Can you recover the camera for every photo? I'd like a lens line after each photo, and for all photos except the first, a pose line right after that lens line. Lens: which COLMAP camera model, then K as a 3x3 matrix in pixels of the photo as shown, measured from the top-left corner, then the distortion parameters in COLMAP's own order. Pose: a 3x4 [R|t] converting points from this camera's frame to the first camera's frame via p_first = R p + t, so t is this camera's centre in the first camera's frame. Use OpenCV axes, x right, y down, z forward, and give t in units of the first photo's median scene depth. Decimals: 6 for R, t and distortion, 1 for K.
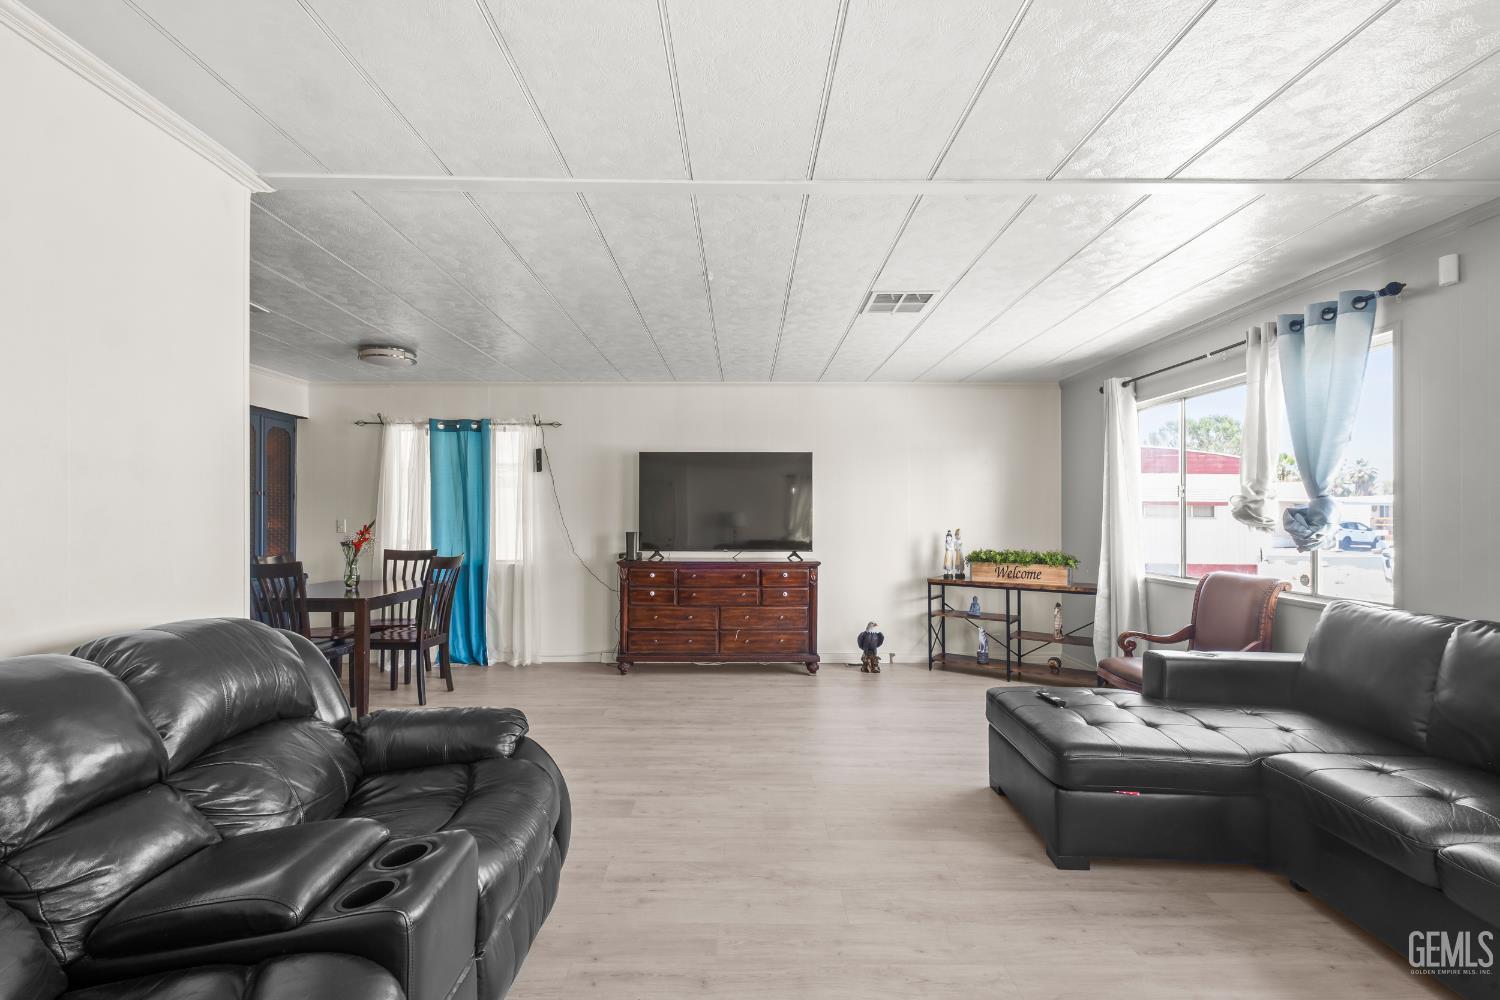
lens RADIAL K [[670.8, 0, 749.6], [0, 670.8, 508.1], [0, 0, 1]] dist [0.001323, -0.000679]
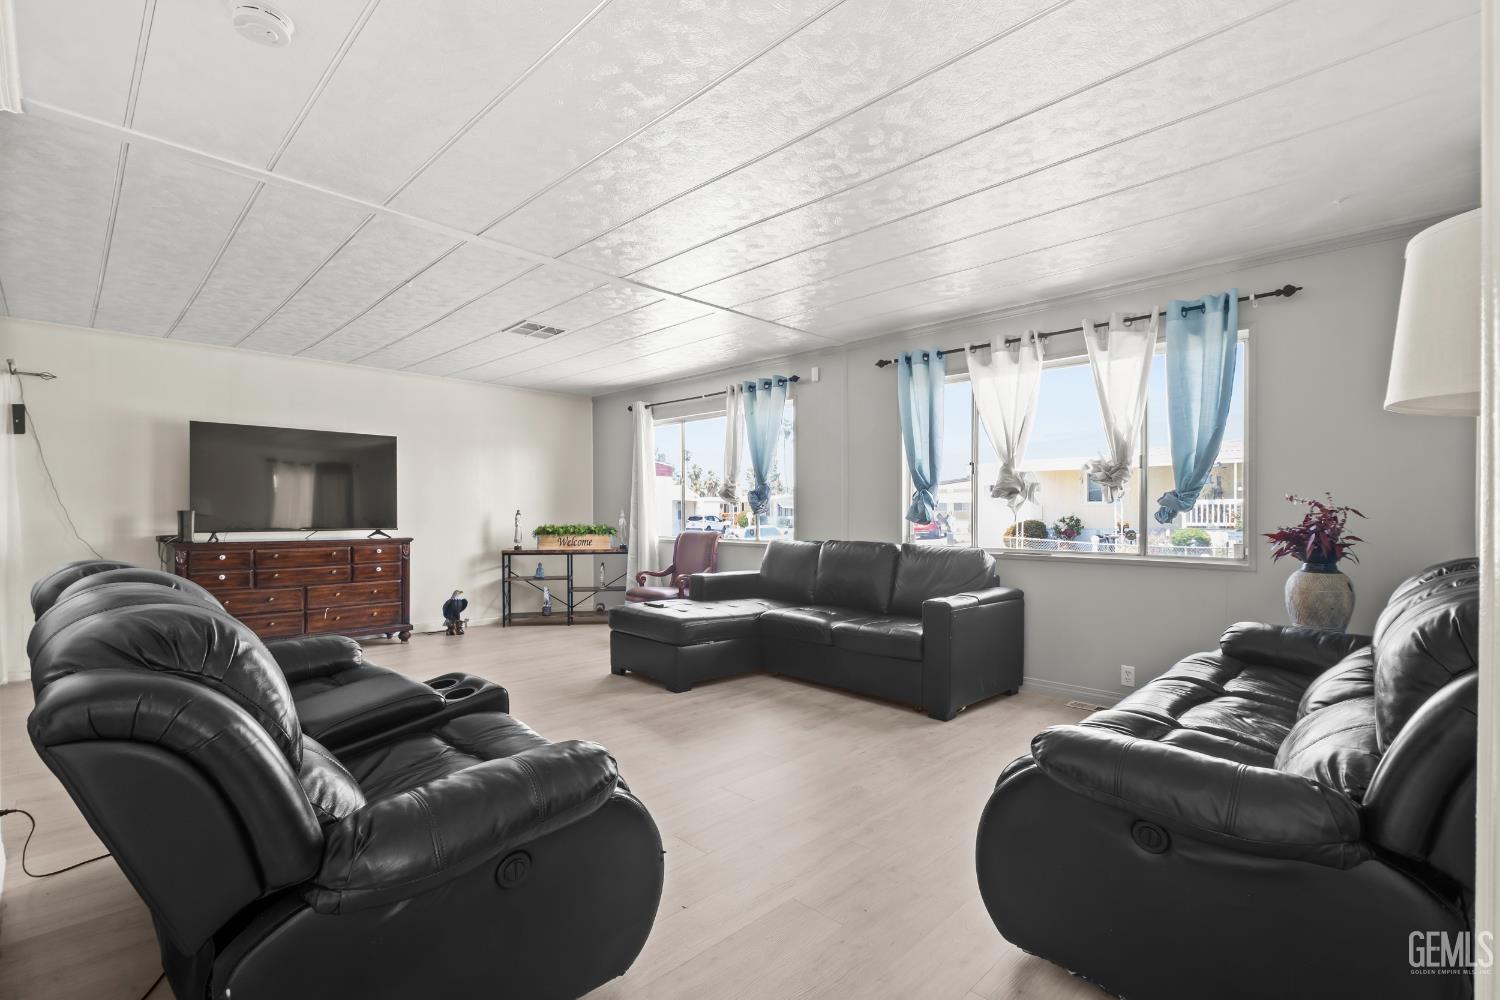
lens RADIAL K [[659.9, 0, 745.4], [0, 659.9, 500.7], [0, 0, 1]] dist [0.006786, -0.006349]
pose [[0.707611, 0.009764, 0.706535, -0.277249], [-0.006234, 0.999952, -0.007575, 0.025044], [-0.706575, 0.000955, 0.707638, -0.144737]]
